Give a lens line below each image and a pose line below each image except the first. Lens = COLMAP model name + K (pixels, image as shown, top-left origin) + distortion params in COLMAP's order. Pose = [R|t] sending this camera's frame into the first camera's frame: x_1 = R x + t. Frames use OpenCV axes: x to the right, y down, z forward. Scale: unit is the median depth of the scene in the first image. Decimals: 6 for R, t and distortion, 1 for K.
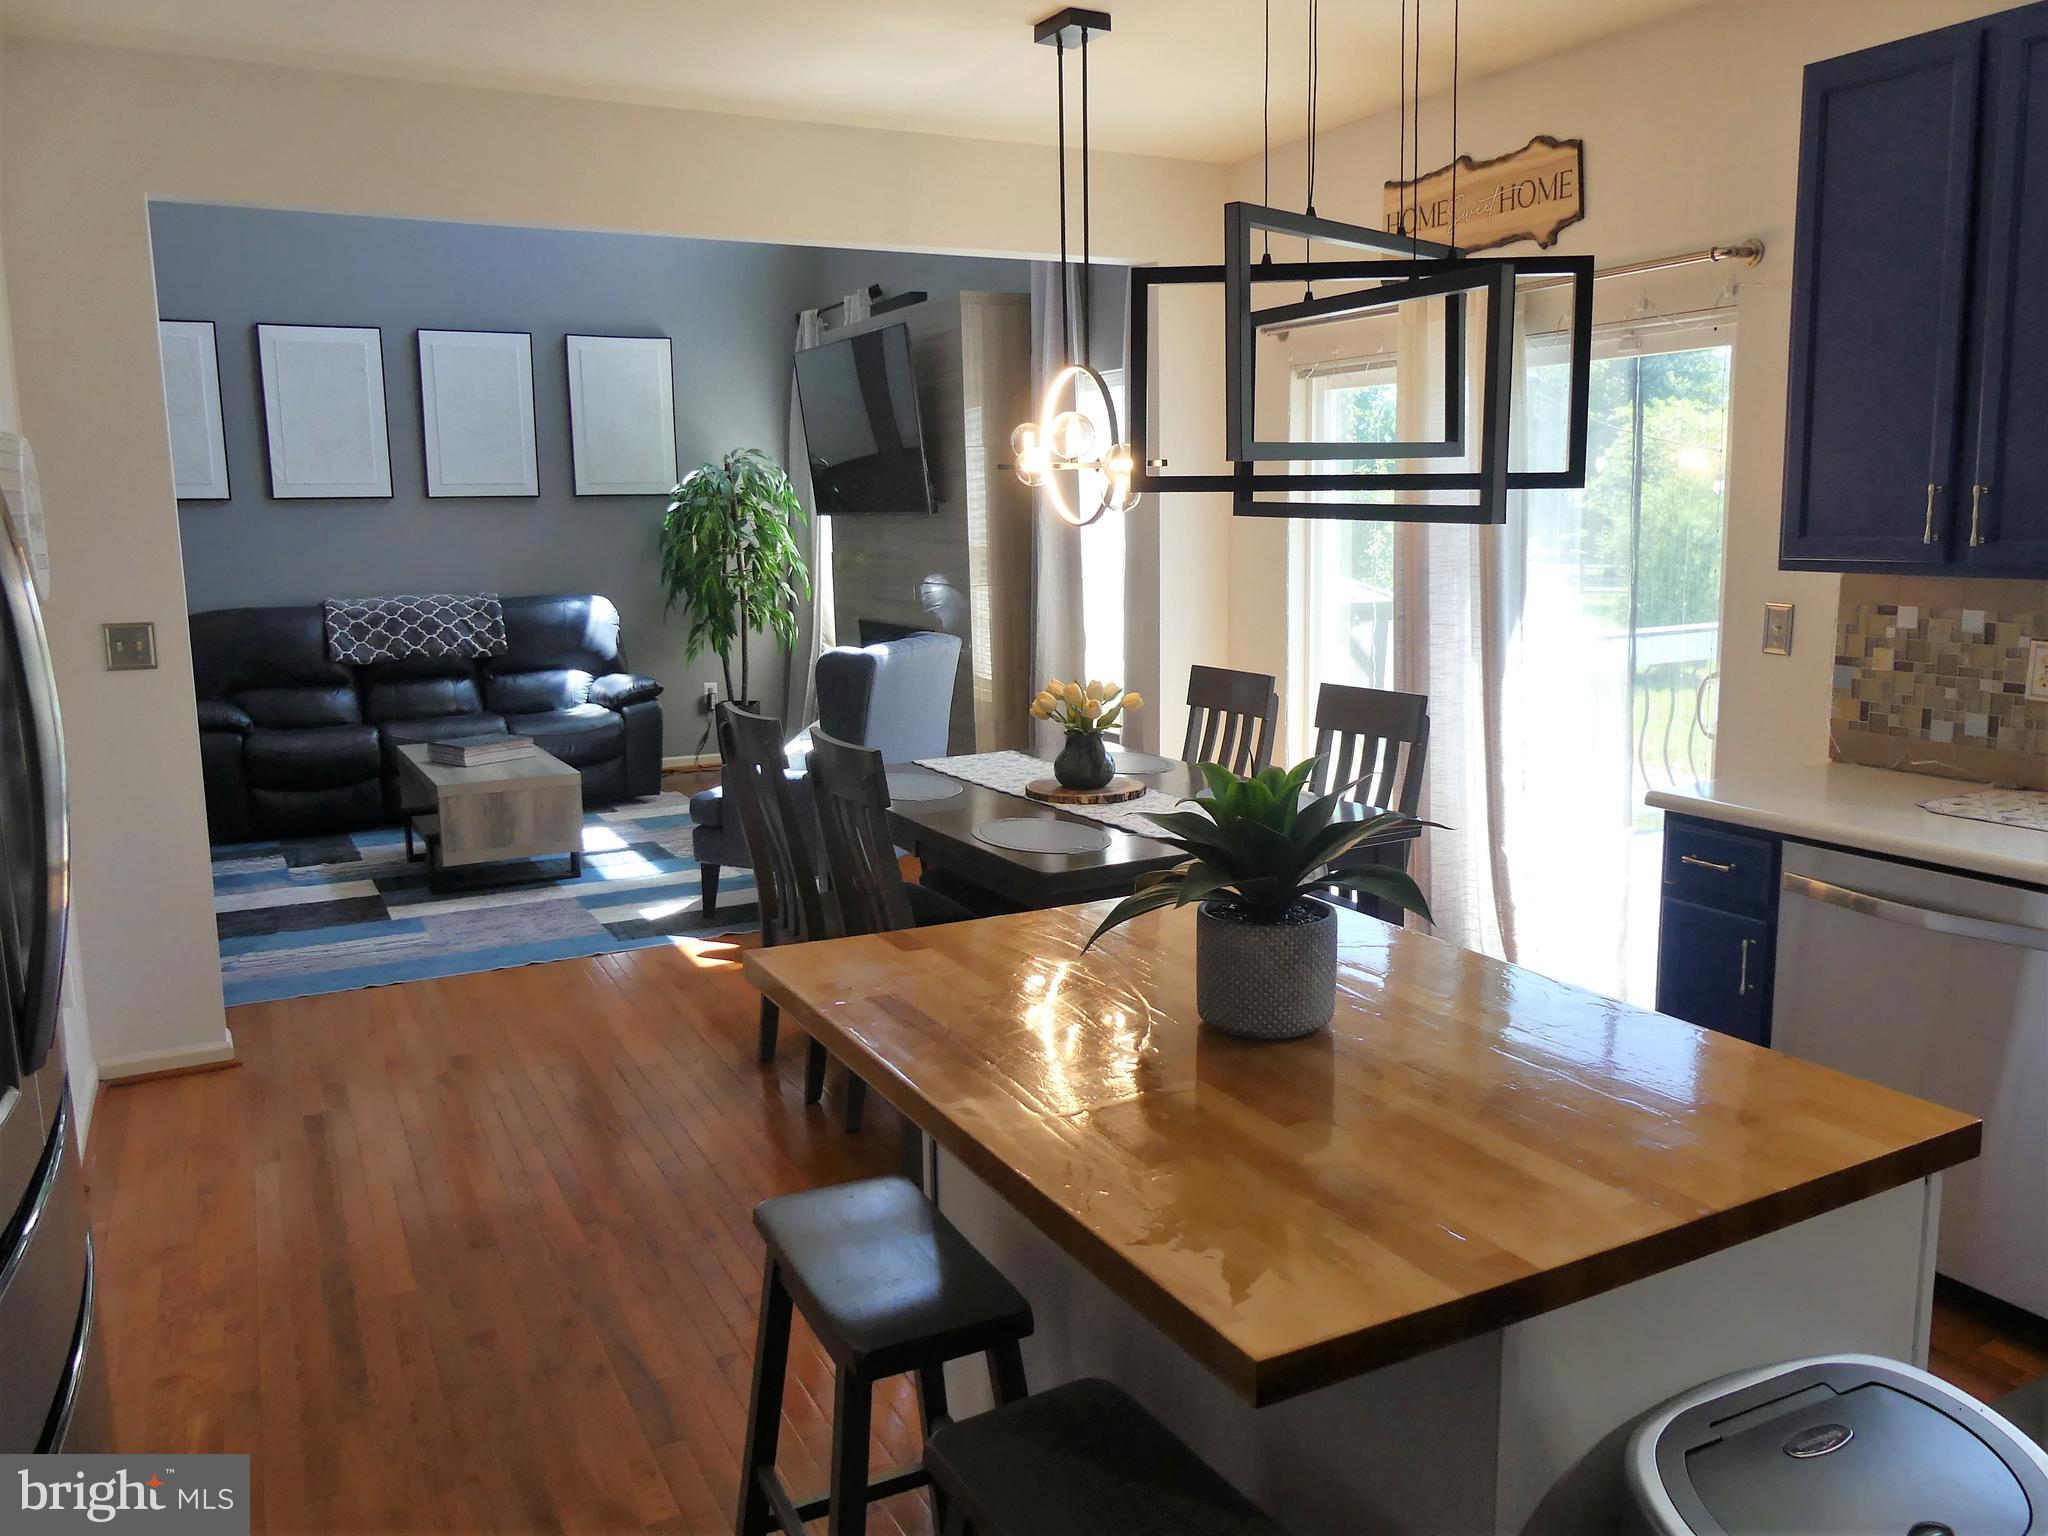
lens RADIAL K [[1521.5, 0, 1032.2], [0, 1521.5, 763.7], [0, 0, 1]] dist [-0.007960, -0.067687]
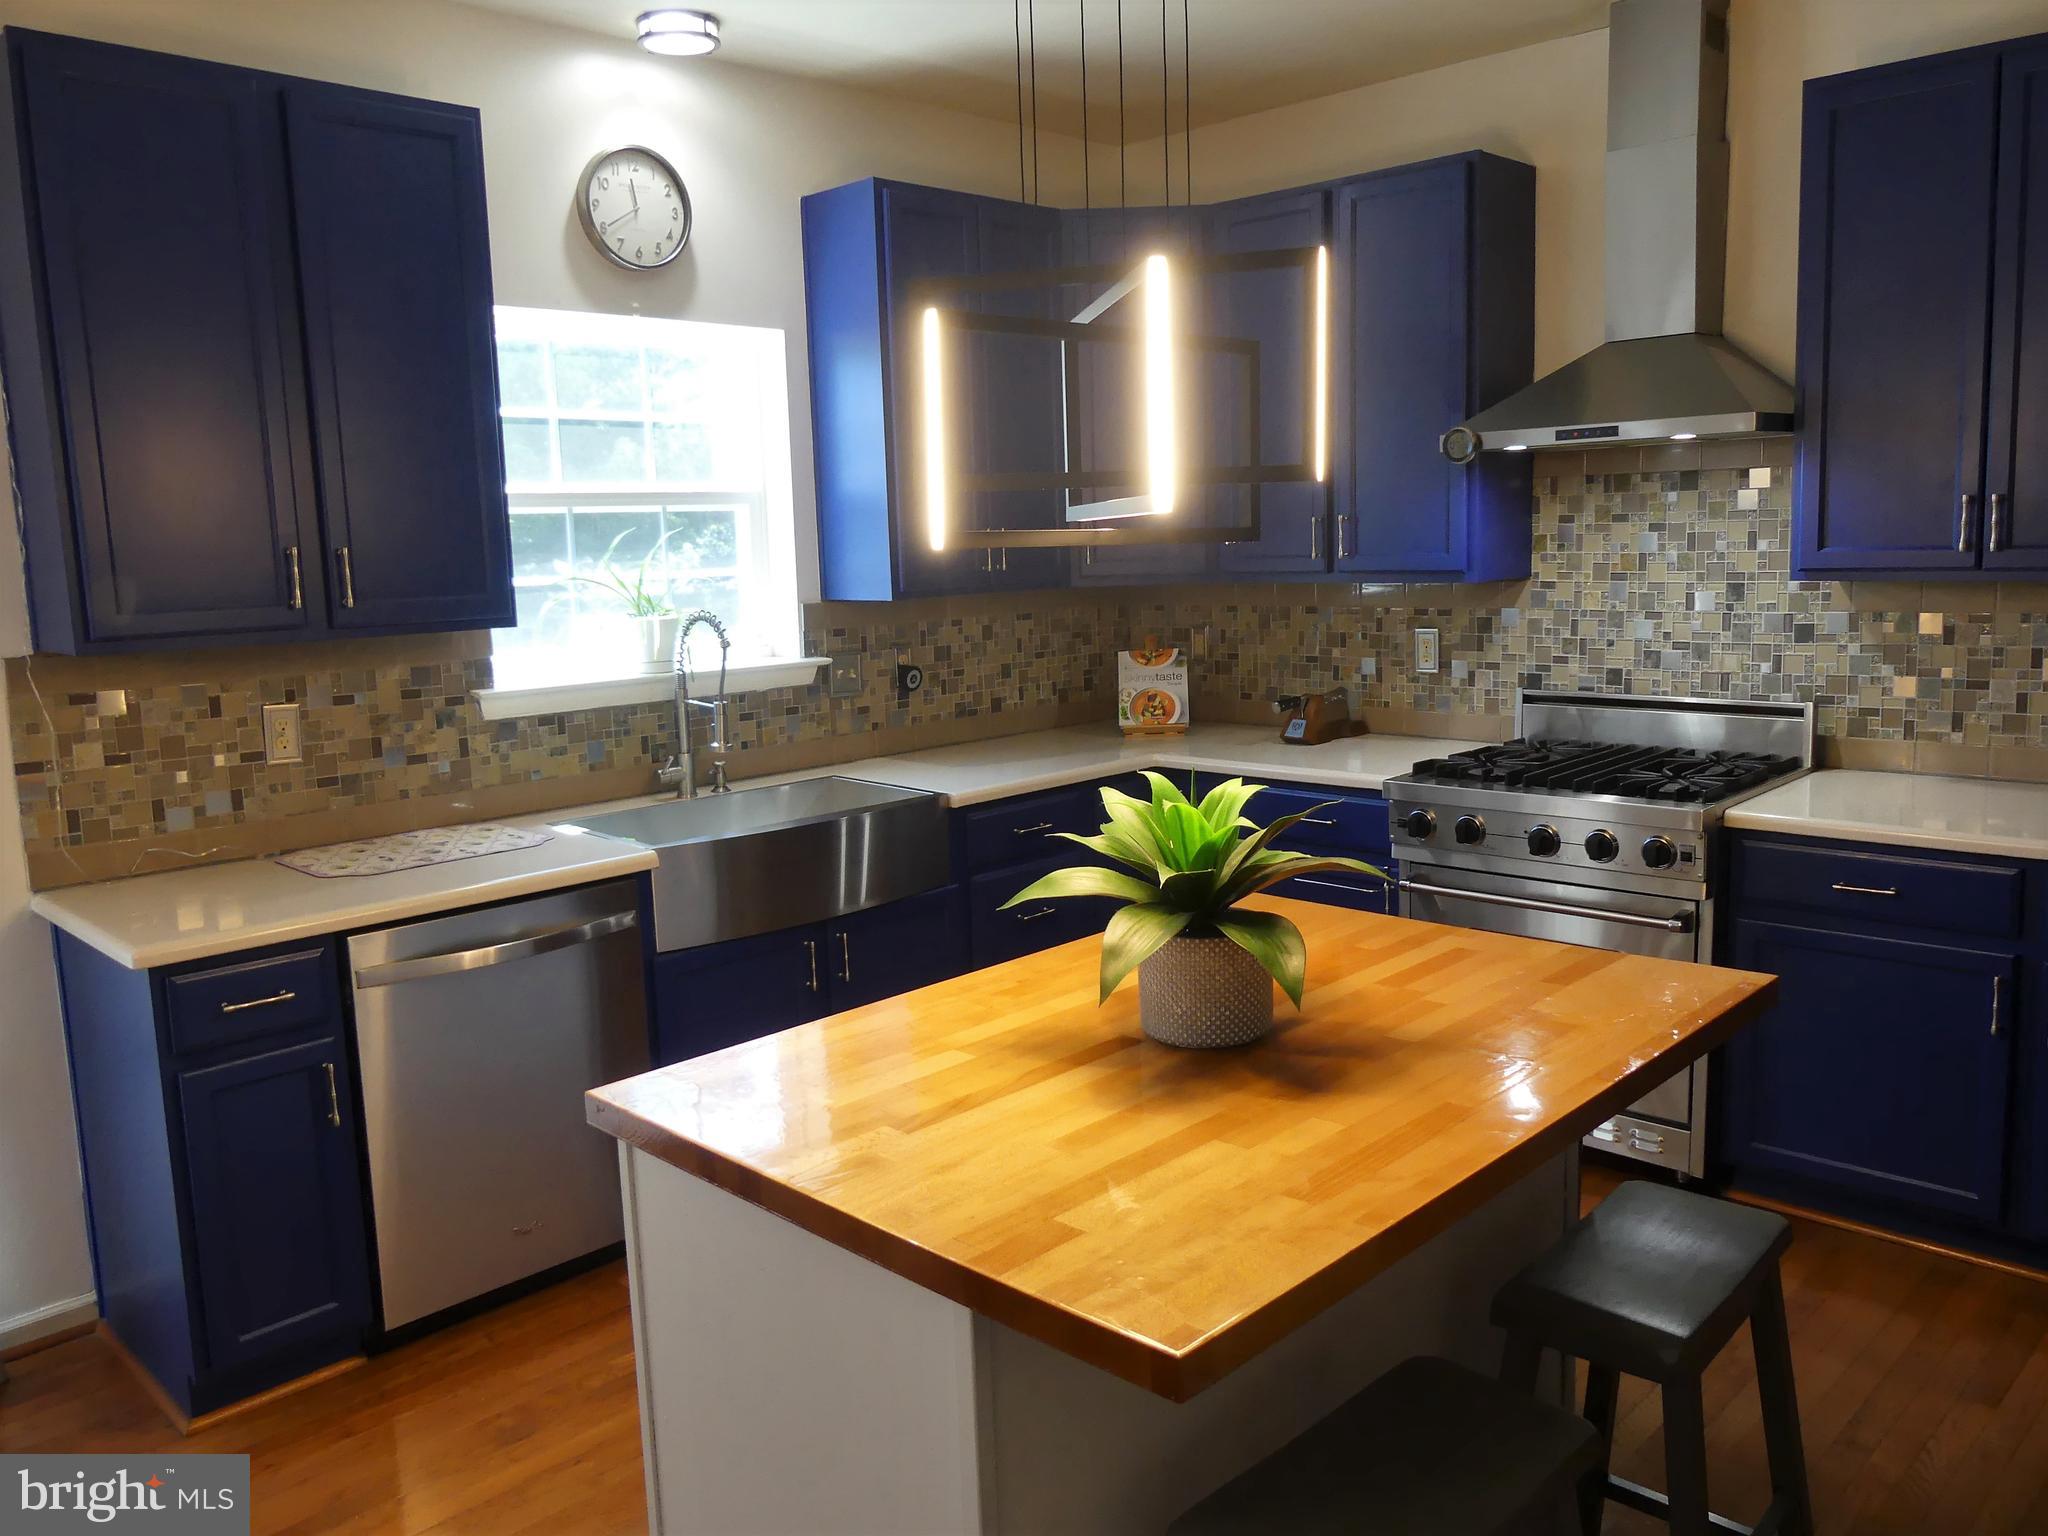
lens RADIAL K [[1541.5, 0, 1031.3], [0, 1541.5, 759.0], [0, 0, 1]] dist [-0.021799, -0.010537]
pose [[-0.299971, -0.107485, 0.947874, -0.417582], [0.188434, 0.967378, 0.169330, -0.113728], [-0.935153, 0.229406, -0.269931, 0.735770]]
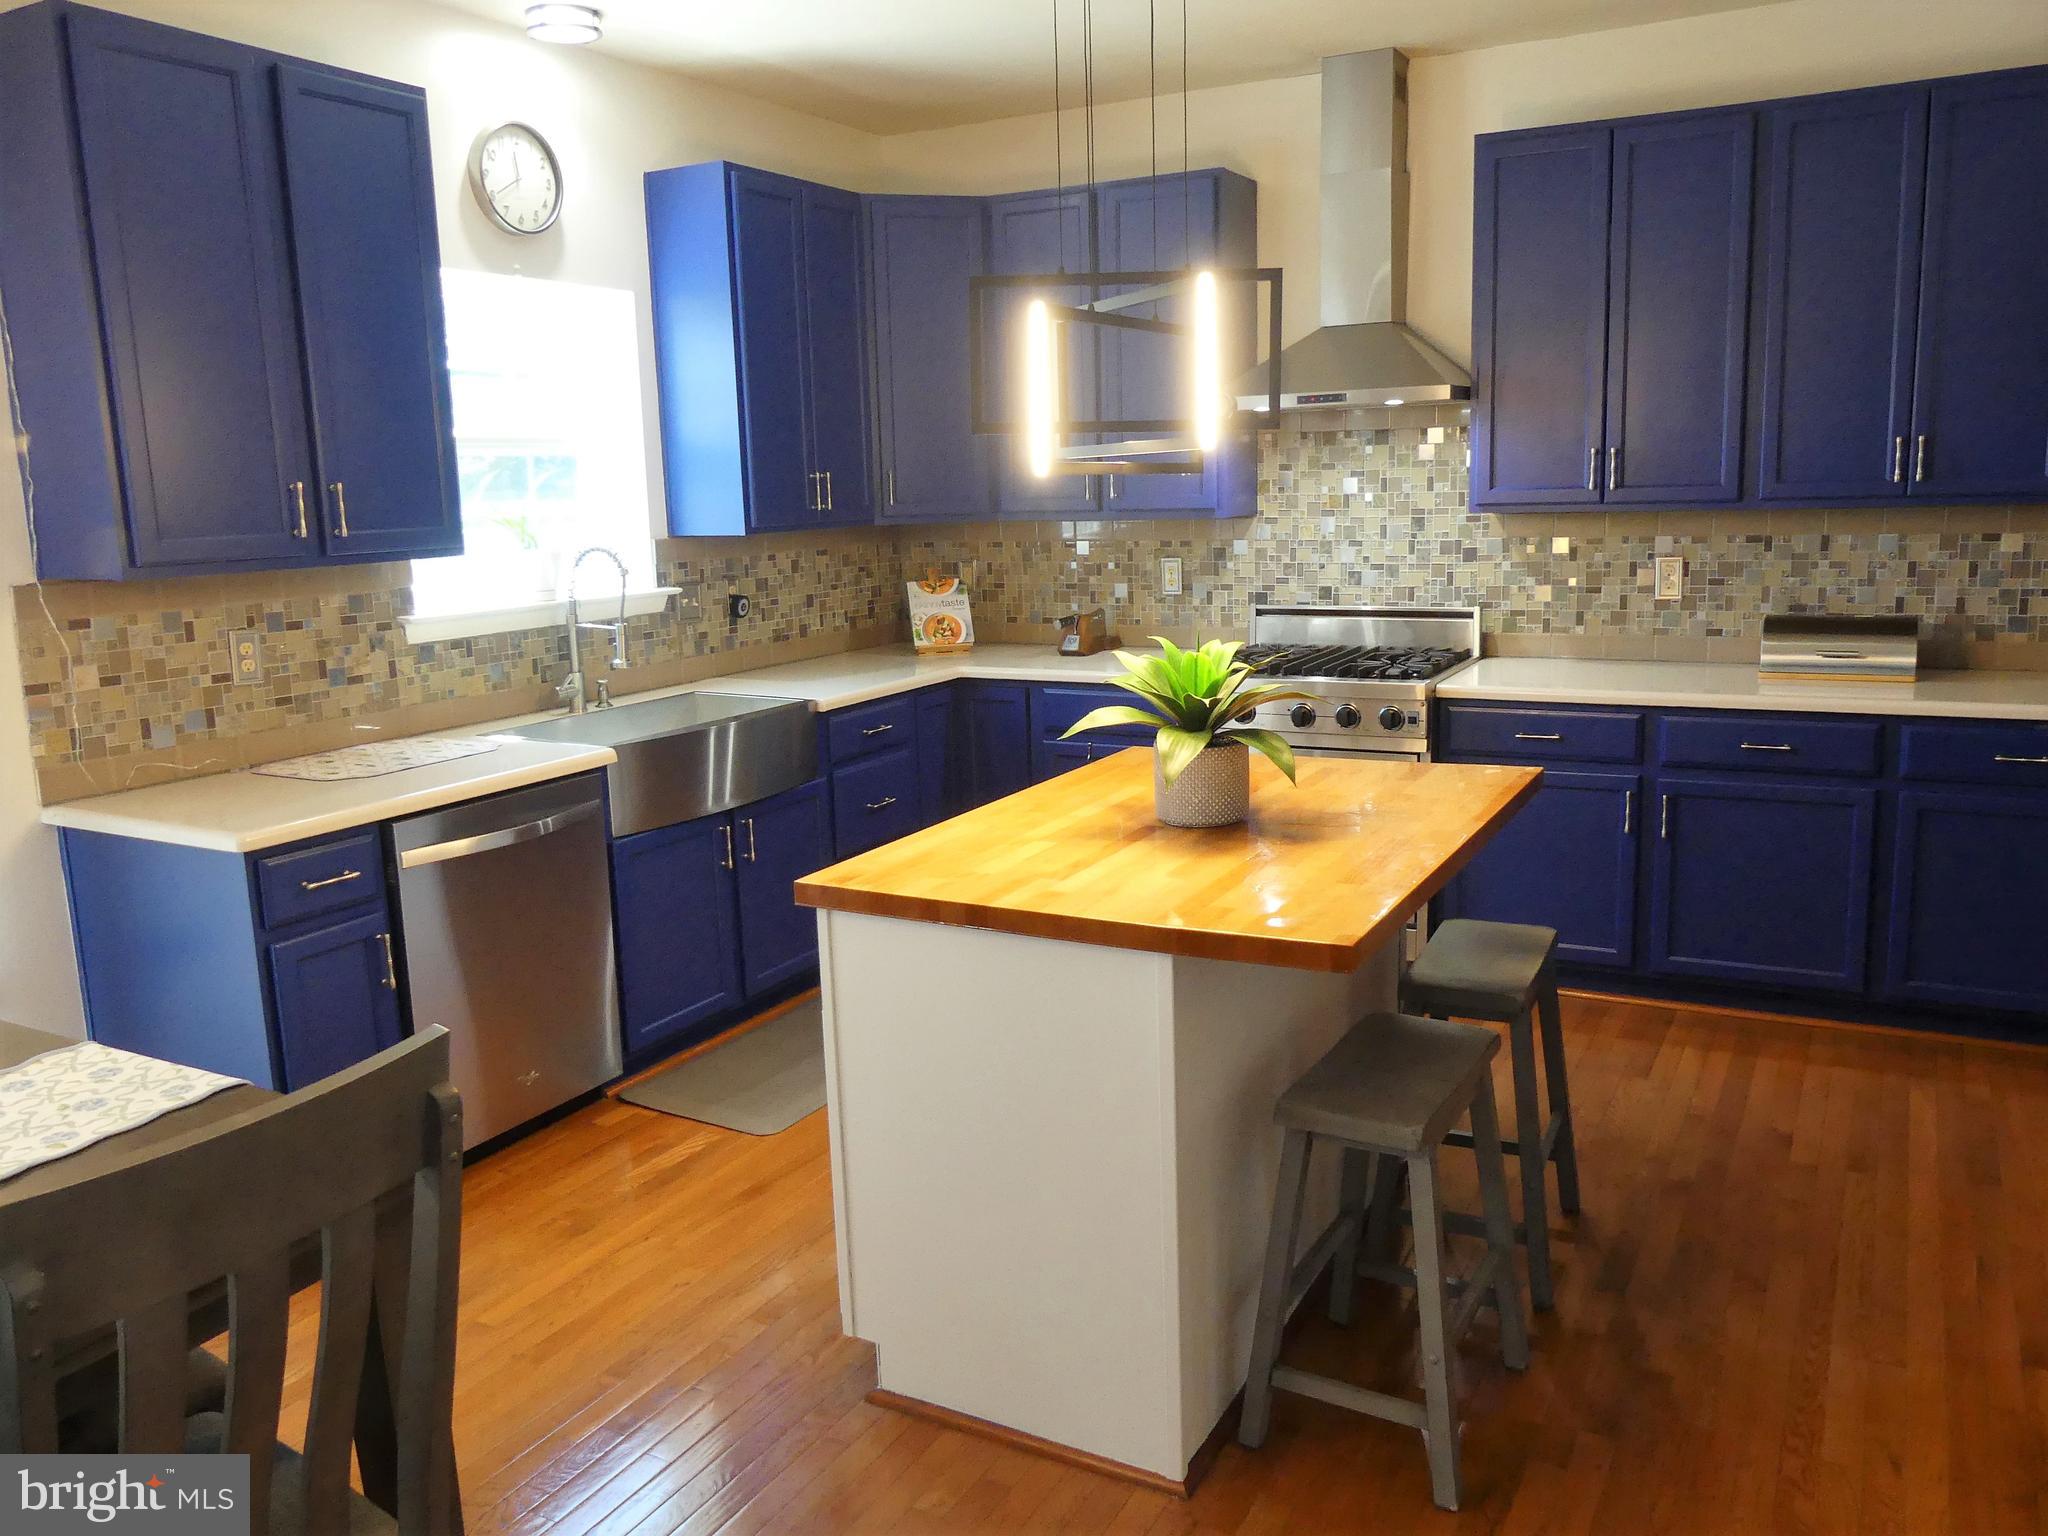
lens RADIAL K [[1541.5, 0, 1031.3], [0, 1541.5, 759.0], [0, 0, 1]] dist [-0.021799, -0.010537]
pose [[-0.547122, -0.115101, 0.829102, -0.525875], [0.171138, 0.954196, 0.245401, -0.151883], [-0.819371, 0.276155, -0.502364, 1.011534]]
